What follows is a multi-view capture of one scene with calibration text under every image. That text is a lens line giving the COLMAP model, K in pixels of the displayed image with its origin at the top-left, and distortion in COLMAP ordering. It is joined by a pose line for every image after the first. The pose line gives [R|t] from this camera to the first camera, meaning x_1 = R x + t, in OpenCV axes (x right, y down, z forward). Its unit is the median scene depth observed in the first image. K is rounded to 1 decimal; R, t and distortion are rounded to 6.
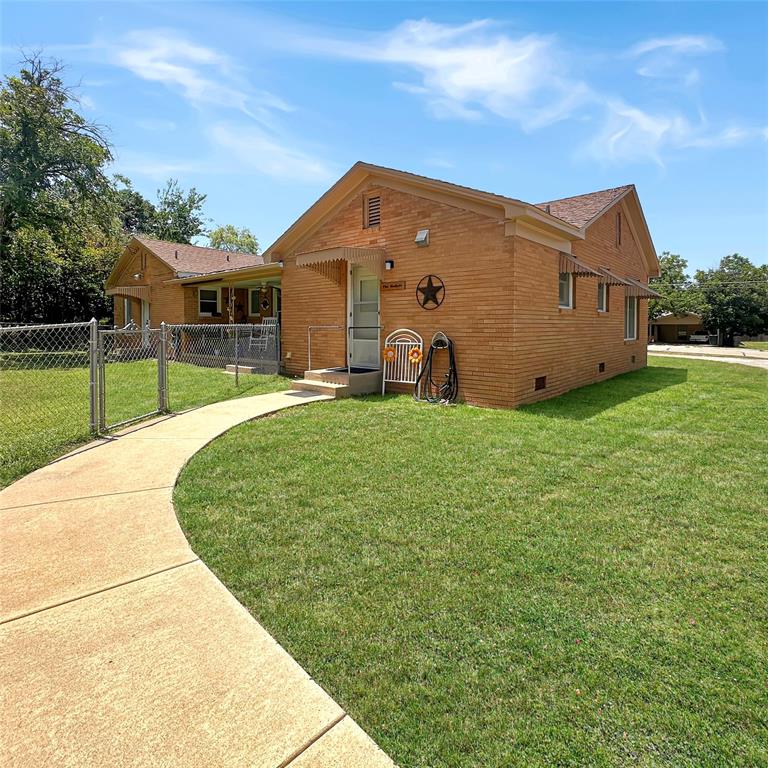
lens RADIAL K [[437.0, 0, 388.6], [0, 437.0, 337.3], [0, 0, 1]] dist [-0.009172, 0.001897]
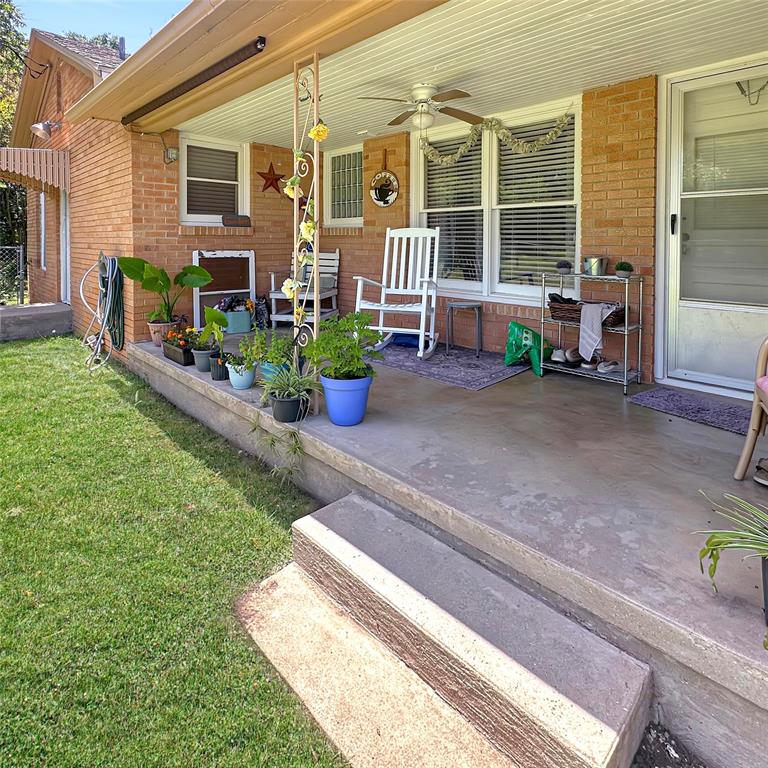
lens RADIAL K [[437.0, 0, 385.9], [0, 437.0, 259.7], [0, 0, 1]] dist [-0.009172, 0.001897]
pose [[0.998130, -0.003619, -0.061012, -0.257179], [0.005109, 0.999692, 0.024283, -0.028770], [0.060905, -0.024549, 0.997842, 0.666329]]
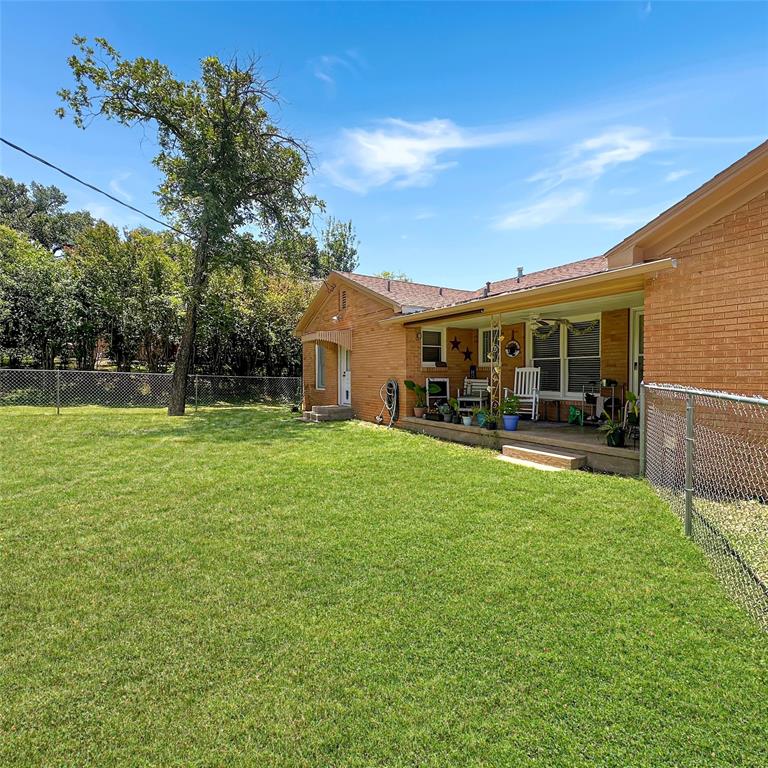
lens RADIAL K [[404.5, 0, 398.6], [0, 404.5, 388.5], [0, 0, 1]] dist [-0.025559, 0.000088]
pose [[0.964780, -0.002564, -0.263046, -0.285024], [0.006755, 0.999864, 0.015029, -0.021643], [0.262972, -0.016276, 0.964666, 0.320614]]
